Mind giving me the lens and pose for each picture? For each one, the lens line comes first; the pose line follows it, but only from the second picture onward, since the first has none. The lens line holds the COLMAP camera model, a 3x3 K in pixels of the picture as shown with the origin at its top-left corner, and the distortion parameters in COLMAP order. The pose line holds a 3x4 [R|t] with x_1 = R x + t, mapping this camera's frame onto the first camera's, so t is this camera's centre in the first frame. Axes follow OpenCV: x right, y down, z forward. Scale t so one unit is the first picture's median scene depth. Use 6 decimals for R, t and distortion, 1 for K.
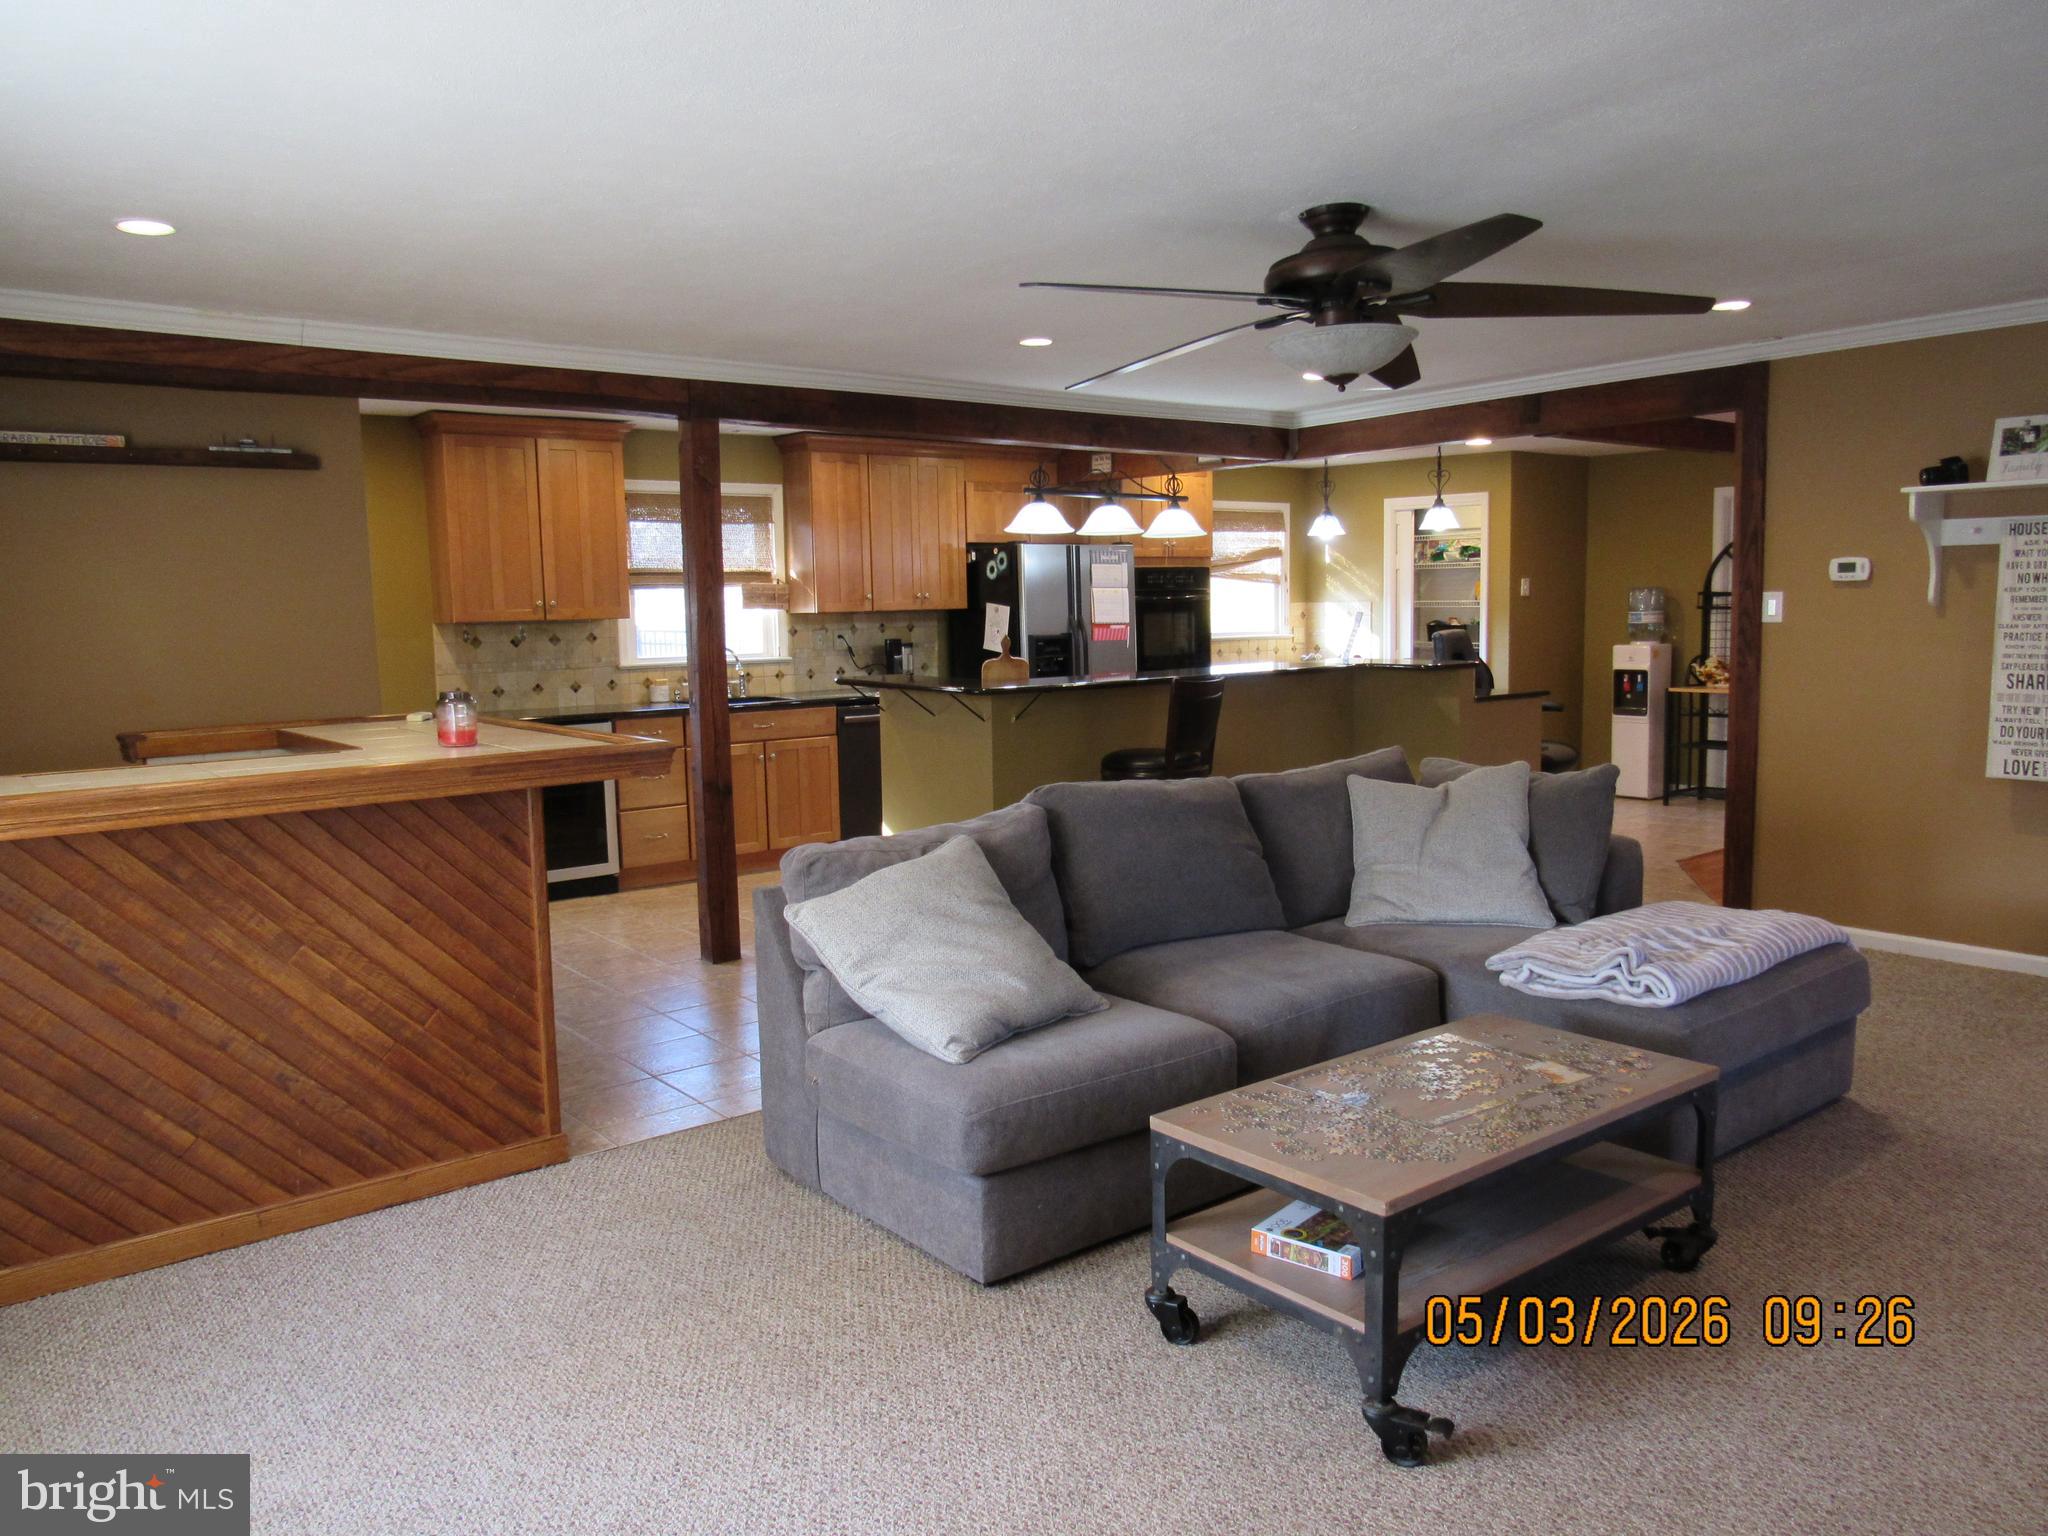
lens RADIAL K [[1451.1, 0, 1013.5], [0, 1451.1, 766.5], [0, 0, 1]] dist [-0.044103, 0.013796]
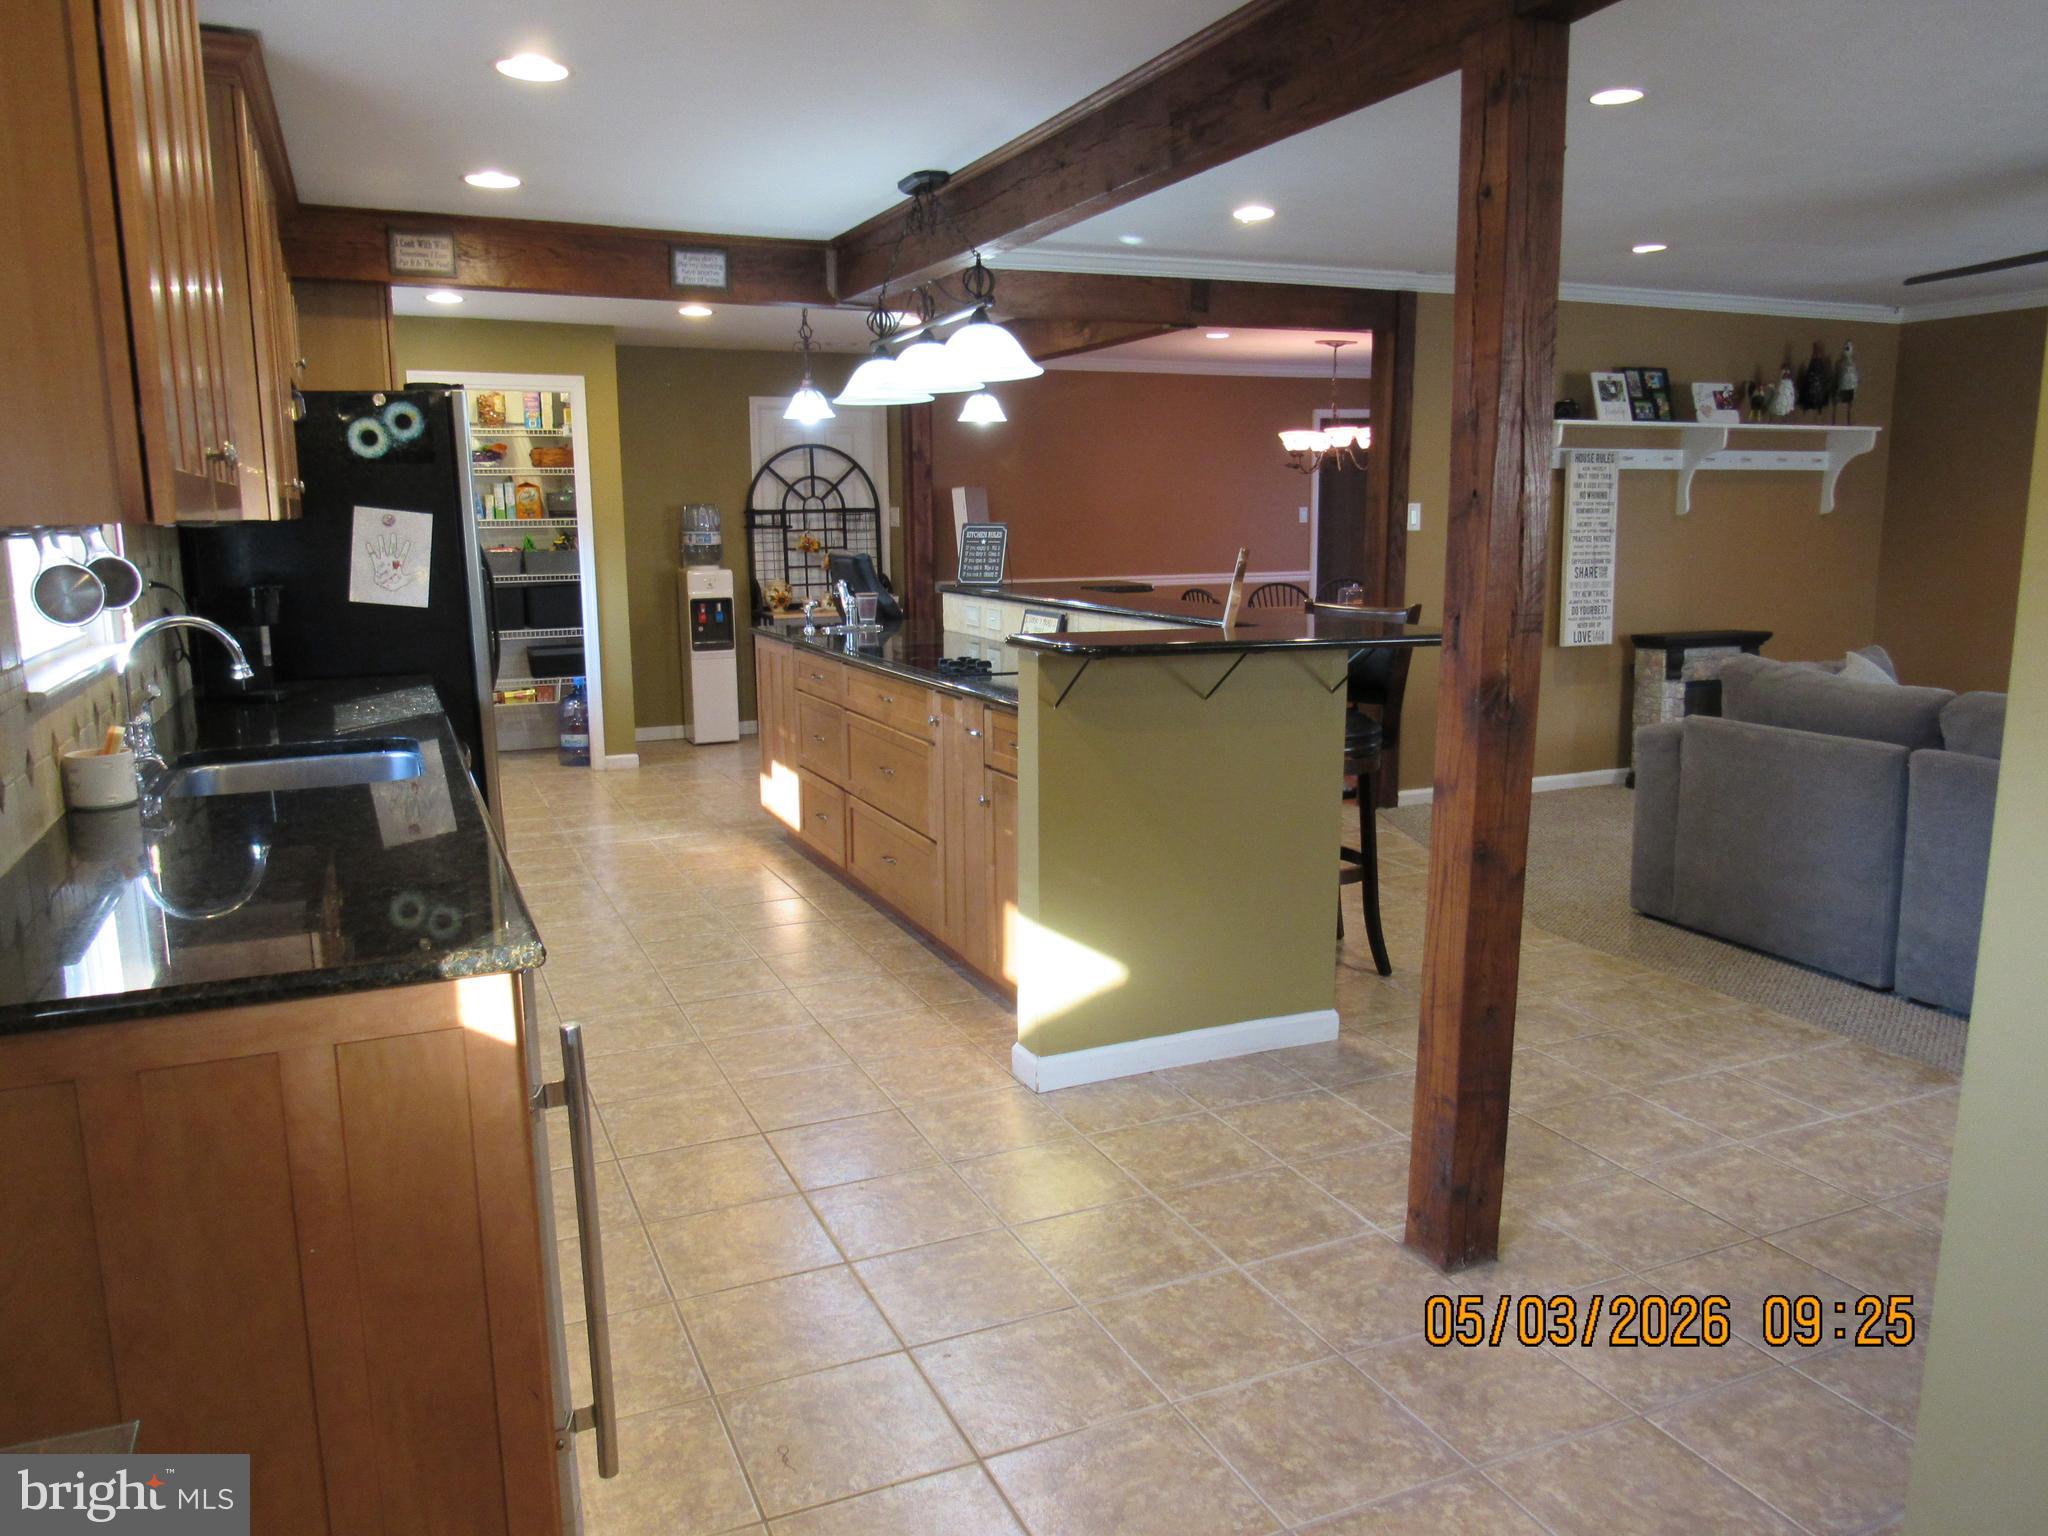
lens RADIAL K [[1451.1, 0, 1021.2], [0, 1451.1, 765.0], [0, 0, 1]] dist [-0.044103, 0.013796]
pose [[0.248054, -0.150198, 0.957032, -0.443659], [0.112411, 0.985697, 0.125561, -0.065410], [-0.962202, 0.076435, 0.261390, 0.688784]]
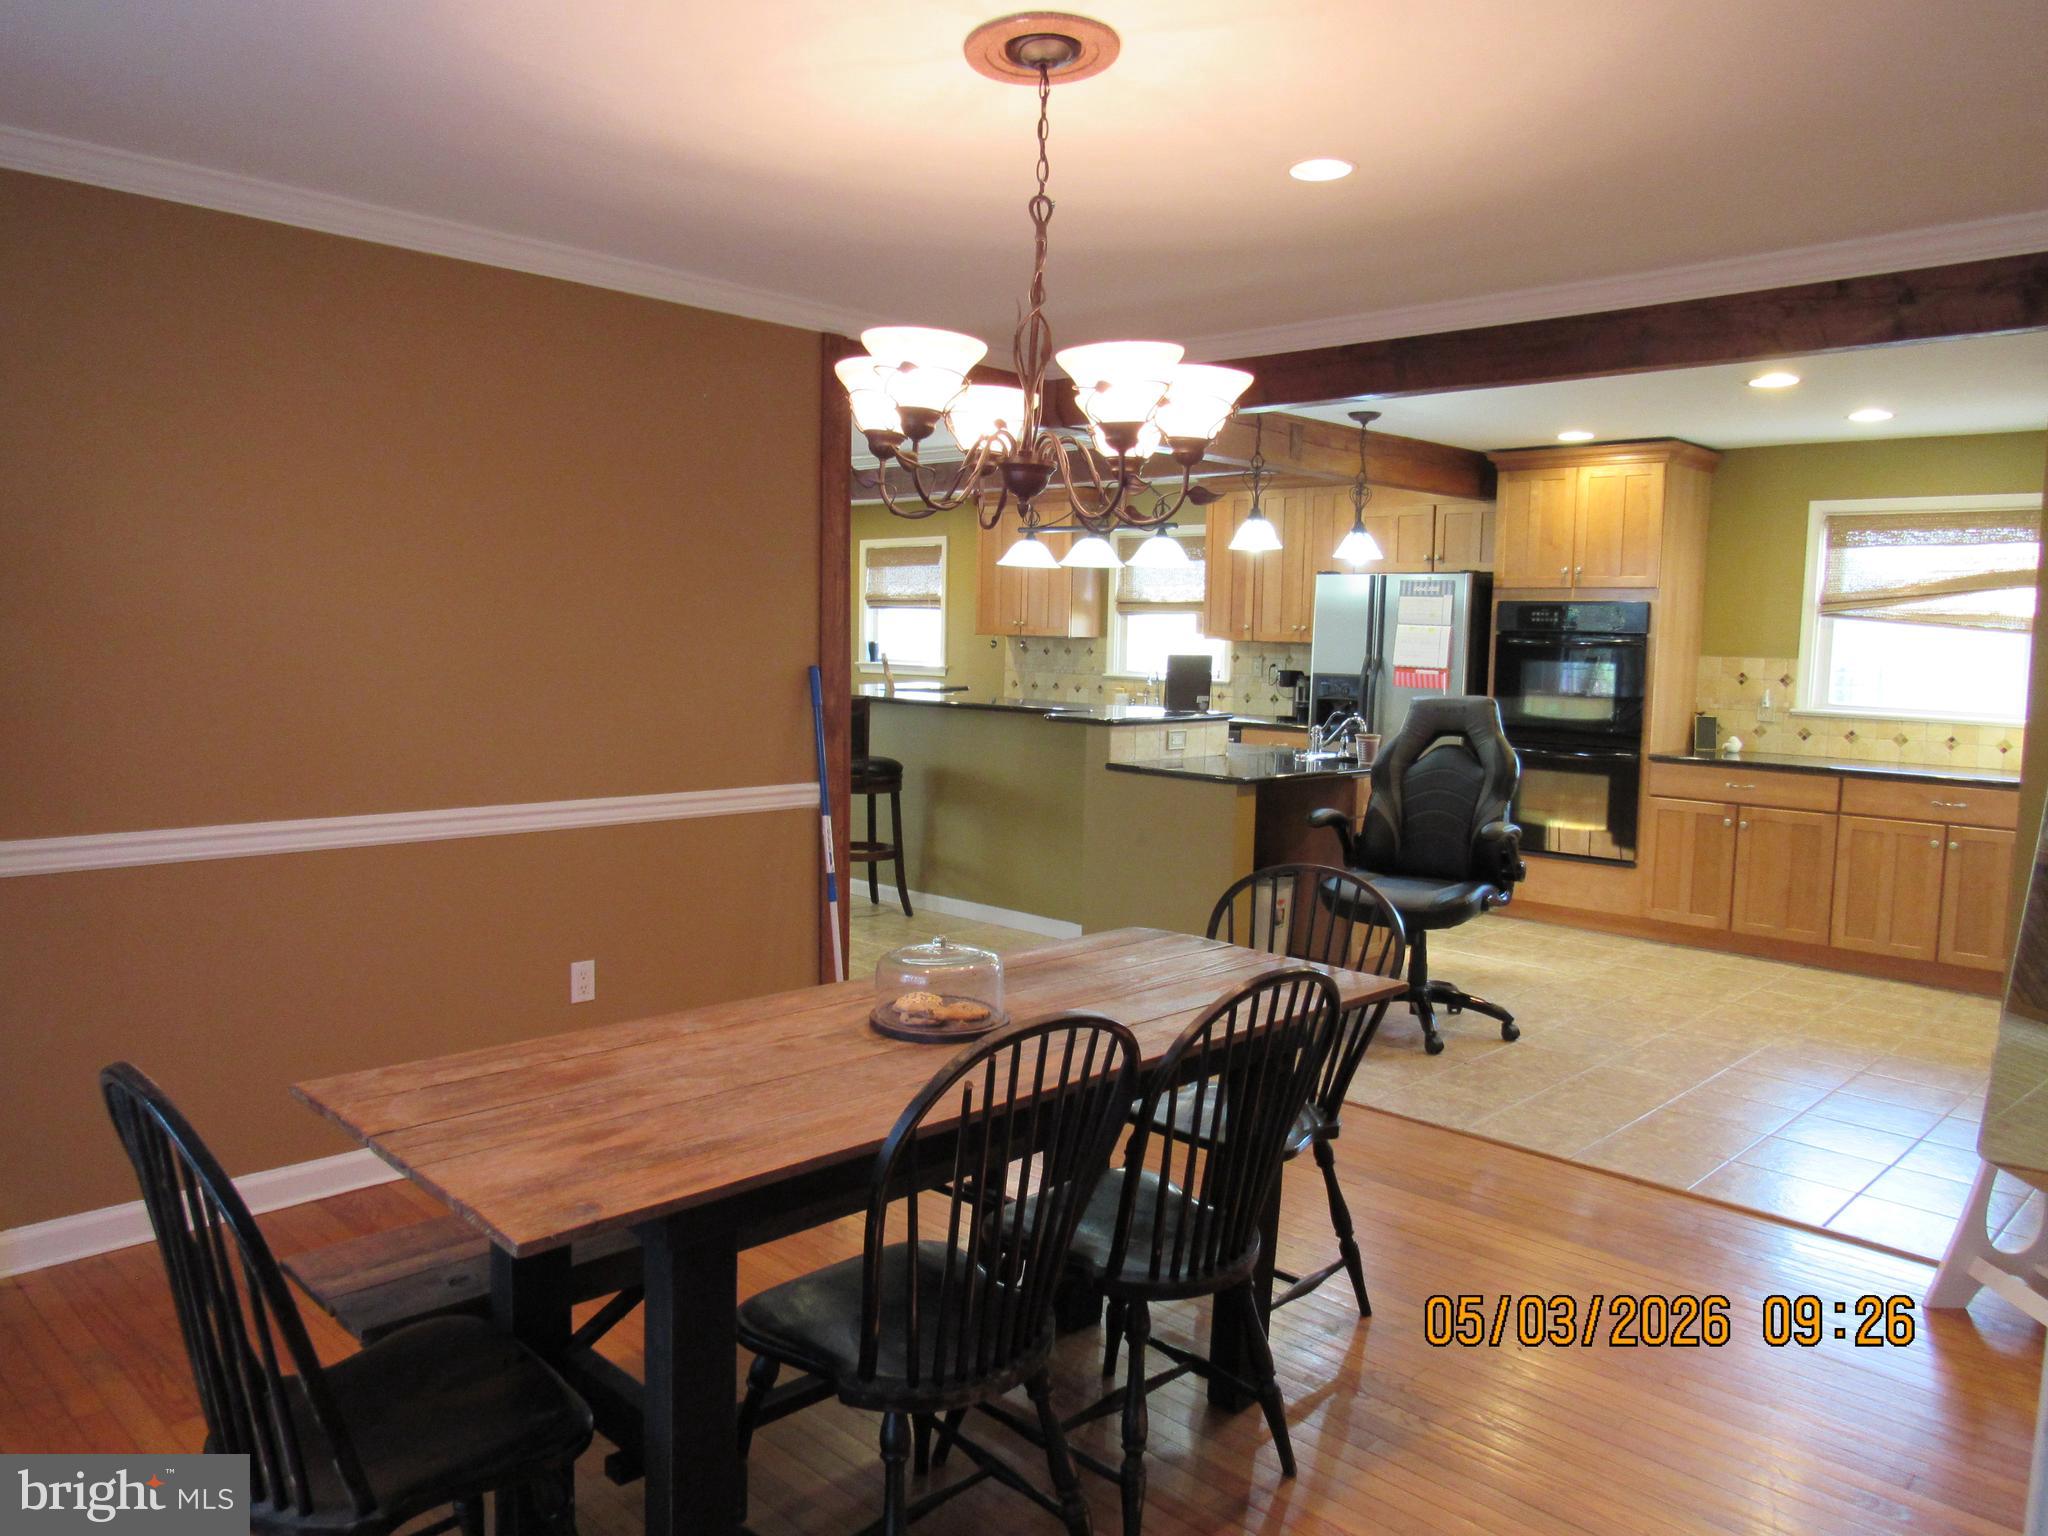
lens RADIAL K [[1451.1, 0, 1016.0], [0, 1451.1, 767.7], [0, 0, 1]] dist [-0.044103, 0.013796]
pose [[0.119510, 0.116441, -0.985981, 0.894067], [-0.137054, 0.985526, 0.099775, -0.095410], [0.983328, 0.123209, 0.133739, 0.685632]]
